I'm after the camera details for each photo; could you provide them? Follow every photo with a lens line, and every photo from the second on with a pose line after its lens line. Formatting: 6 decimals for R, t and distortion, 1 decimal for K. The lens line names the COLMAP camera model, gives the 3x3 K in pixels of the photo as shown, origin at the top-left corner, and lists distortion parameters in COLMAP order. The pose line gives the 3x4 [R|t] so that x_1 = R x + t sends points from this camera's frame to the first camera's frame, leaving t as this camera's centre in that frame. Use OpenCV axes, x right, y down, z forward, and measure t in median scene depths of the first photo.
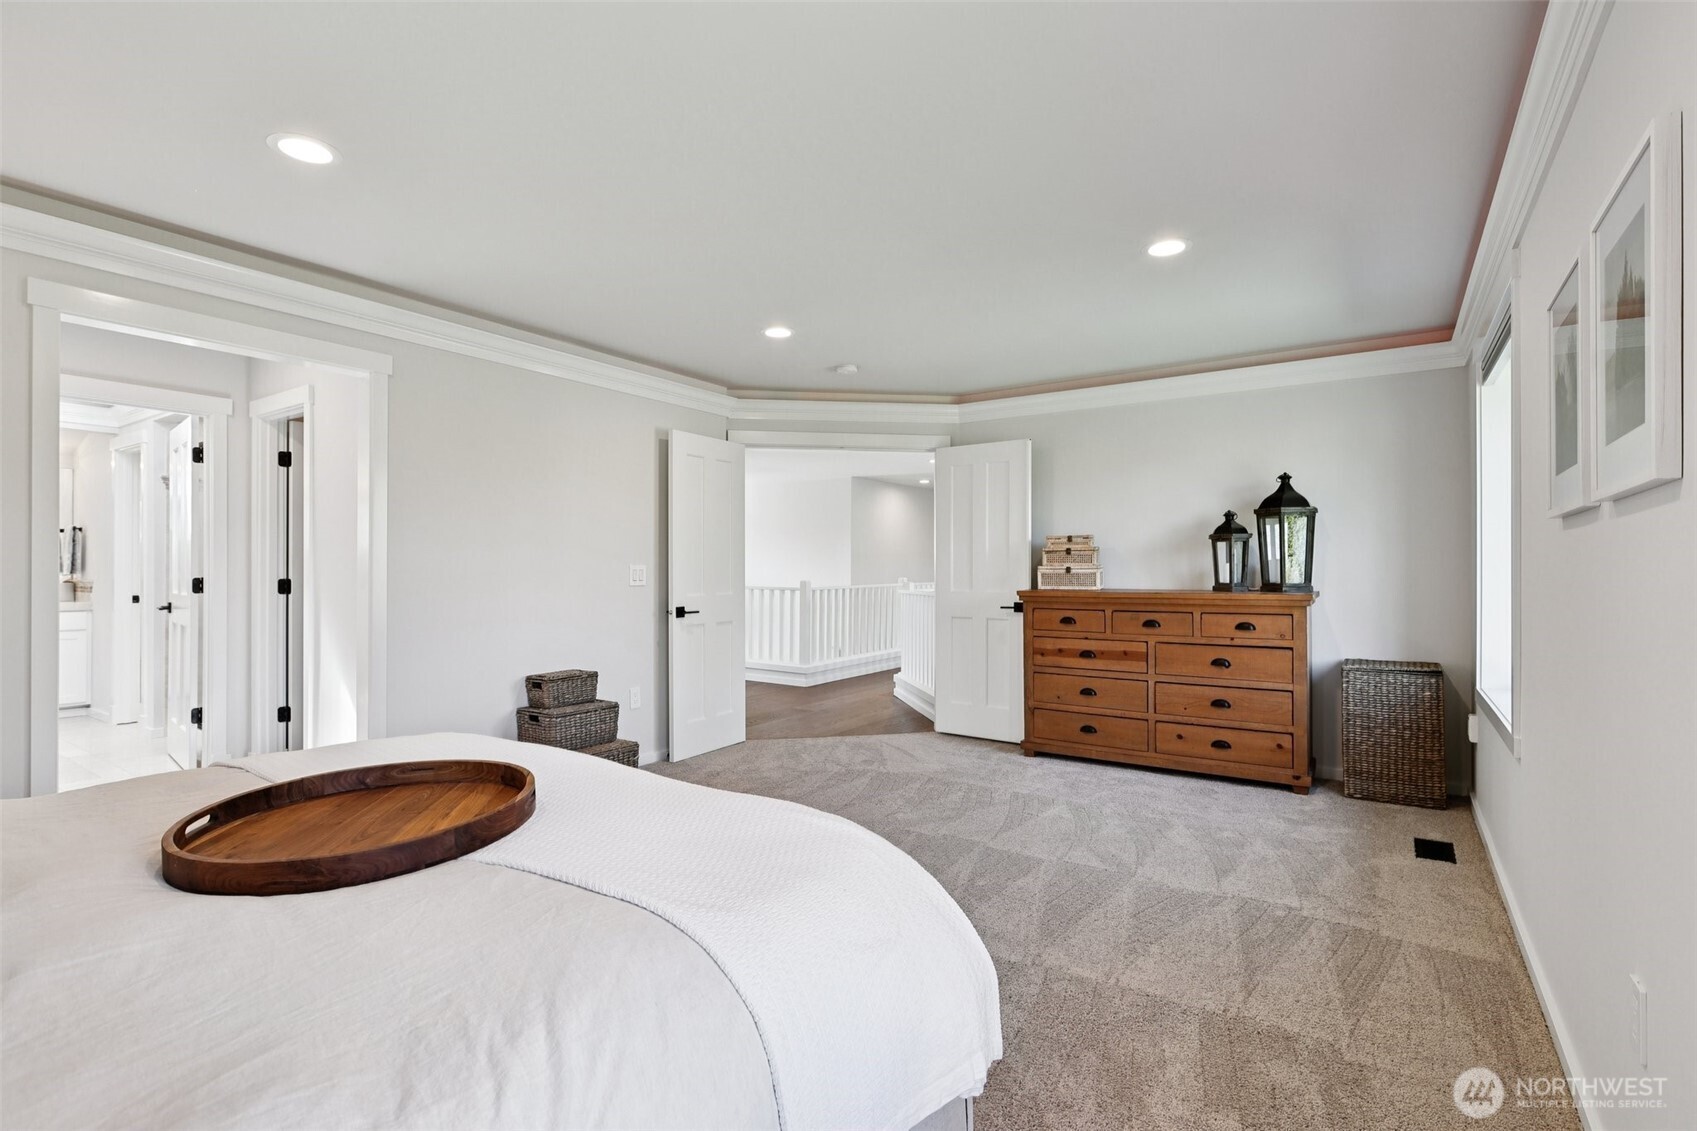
lens RADIAL K [[781.3, 0, 850.9], [0, 781.3, 565.5], [0, 0, 1]] dist [0.001132, 0.000355]
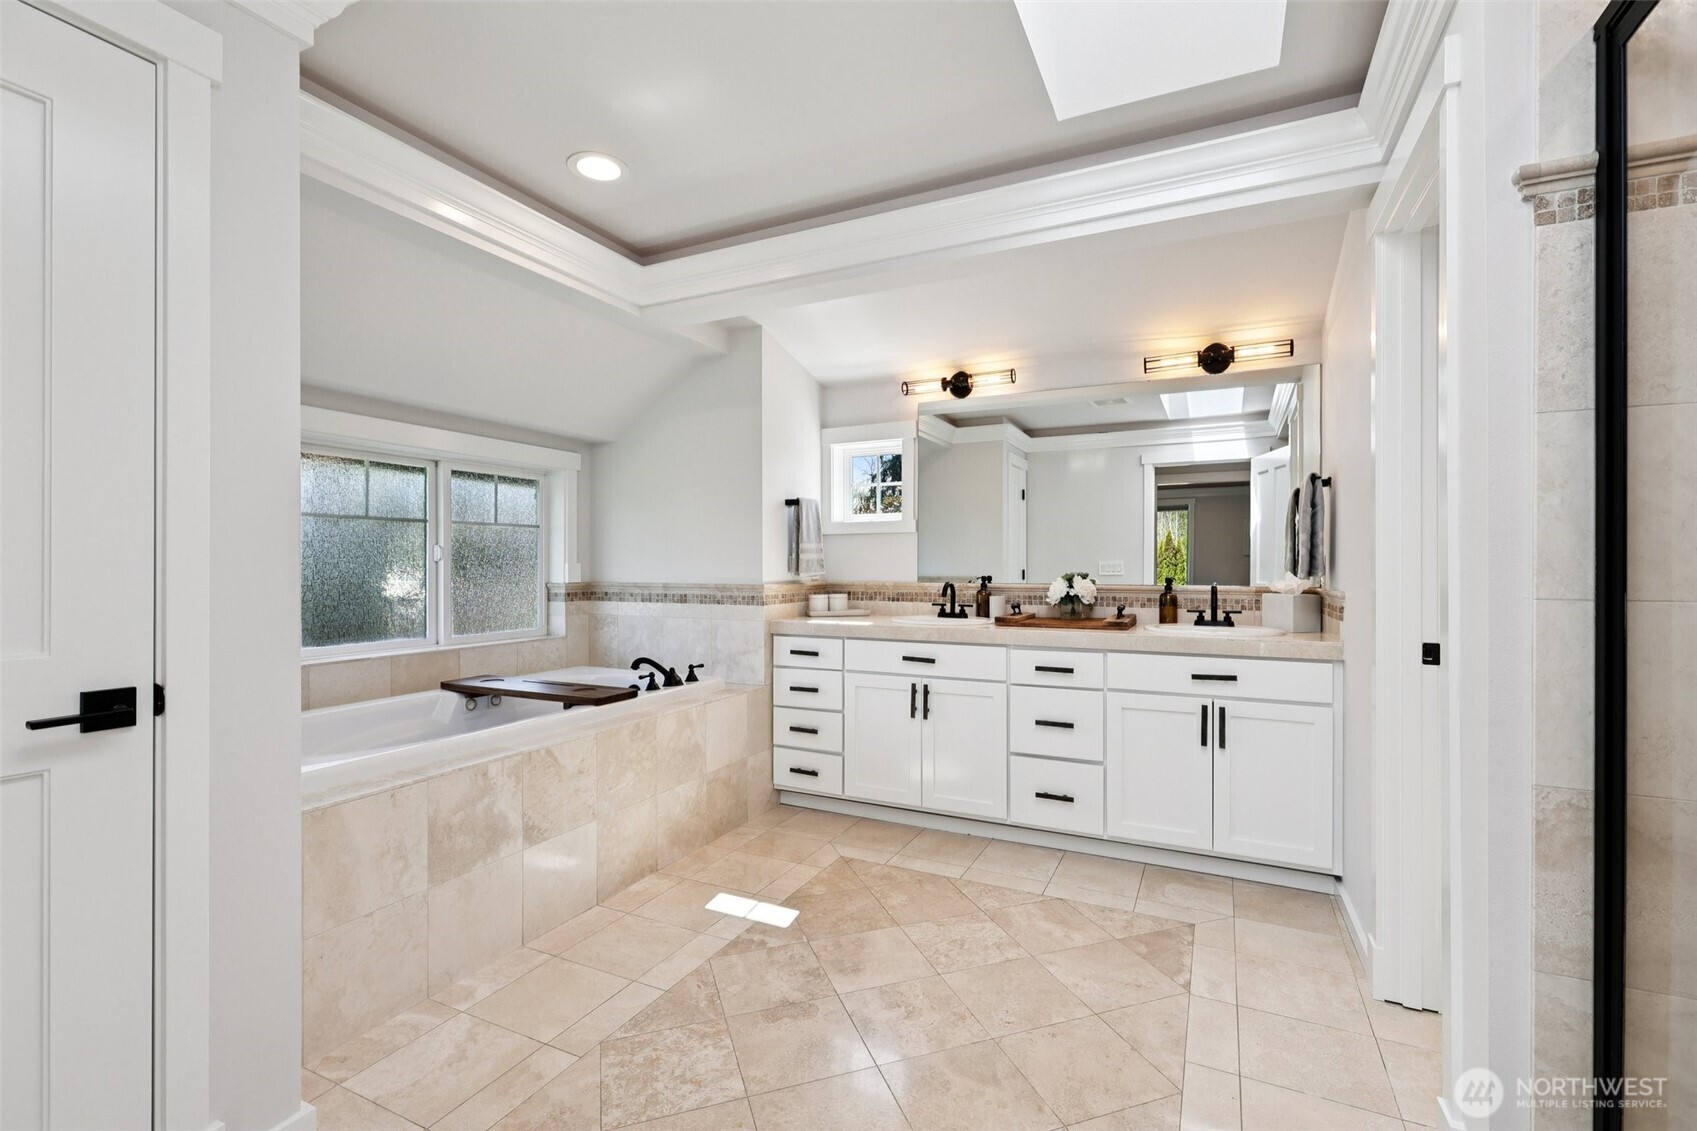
lens RADIAL K [[750.6, 0, 850.0], [0, 750.6, 562.6], [0, 0, 1]] dist [-0.002710, 0.002776]
pose [[0.142901, -0.005559, -0.989721, -0.590238], [0.009271, 0.999948, -0.004278, 0.001852], [0.989694, -0.008564, 0.142945, 0.662513]]
